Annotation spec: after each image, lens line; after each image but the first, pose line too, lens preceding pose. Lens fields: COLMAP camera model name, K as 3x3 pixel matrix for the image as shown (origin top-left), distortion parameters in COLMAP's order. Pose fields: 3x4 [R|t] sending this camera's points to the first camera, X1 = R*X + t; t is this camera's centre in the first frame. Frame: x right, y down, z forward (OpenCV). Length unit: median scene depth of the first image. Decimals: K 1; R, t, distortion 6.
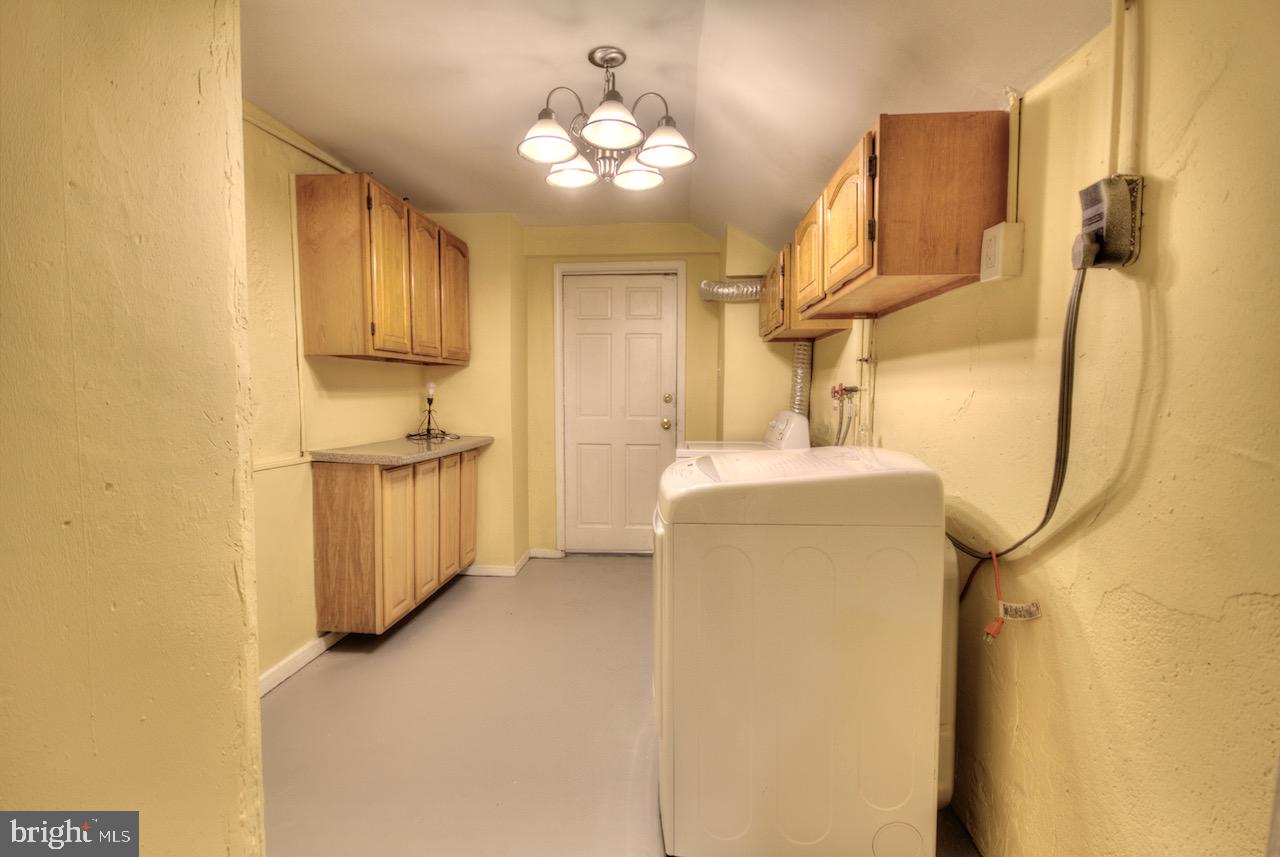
lens RADIAL K [[591.9, 0, 639.5], [0, 591.9, 433.8], [0, 0, 1]] dist [0.012872, -0.011694]
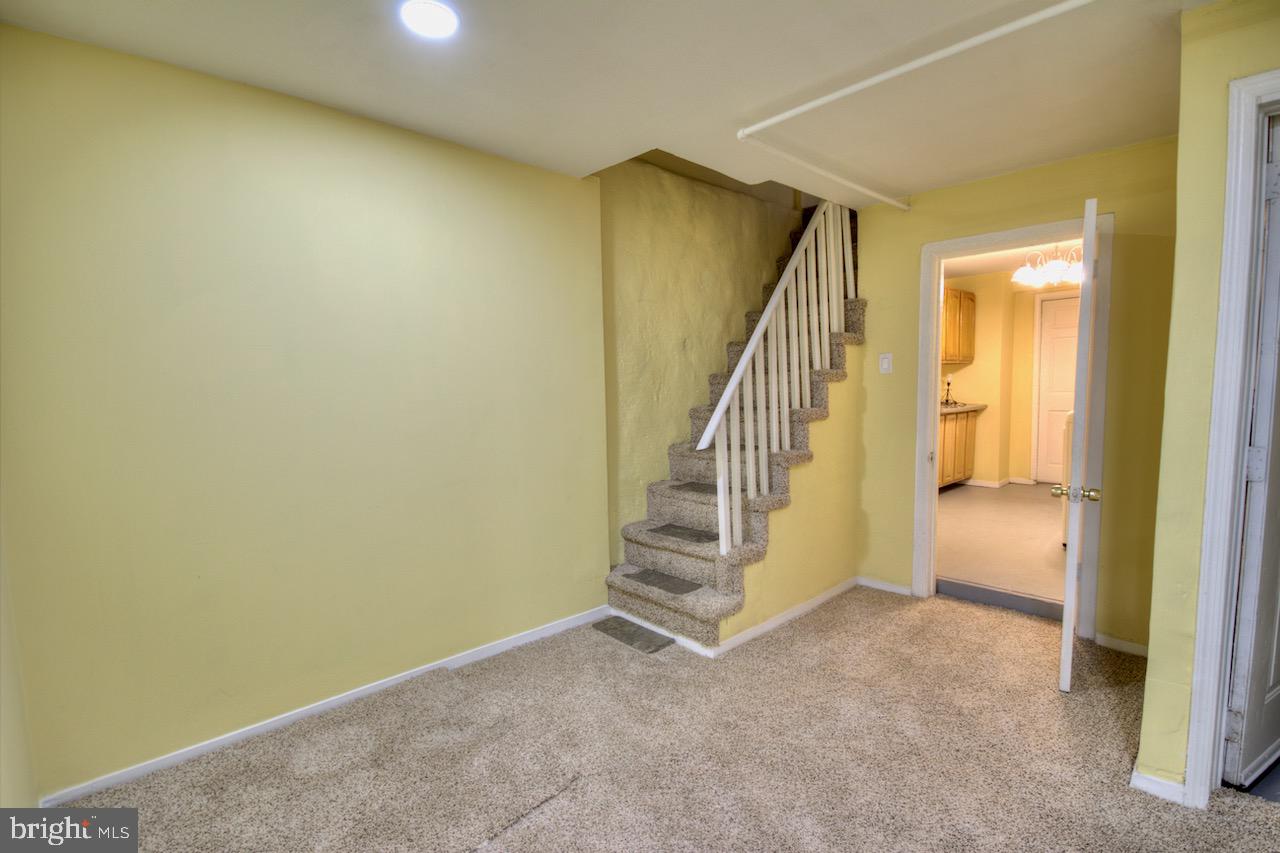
lens RADIAL K [[591.9, 0, 639.5], [0, 591.9, 431.8], [0, 0, 1]] dist [0.012872, -0.011694]
pose [[0.725384, 0.039971, -0.687183, 0.205767], [-0.022476, 0.999156, 0.034391, 0.047695], [0.687978, -0.009501, 0.725670, -0.933744]]
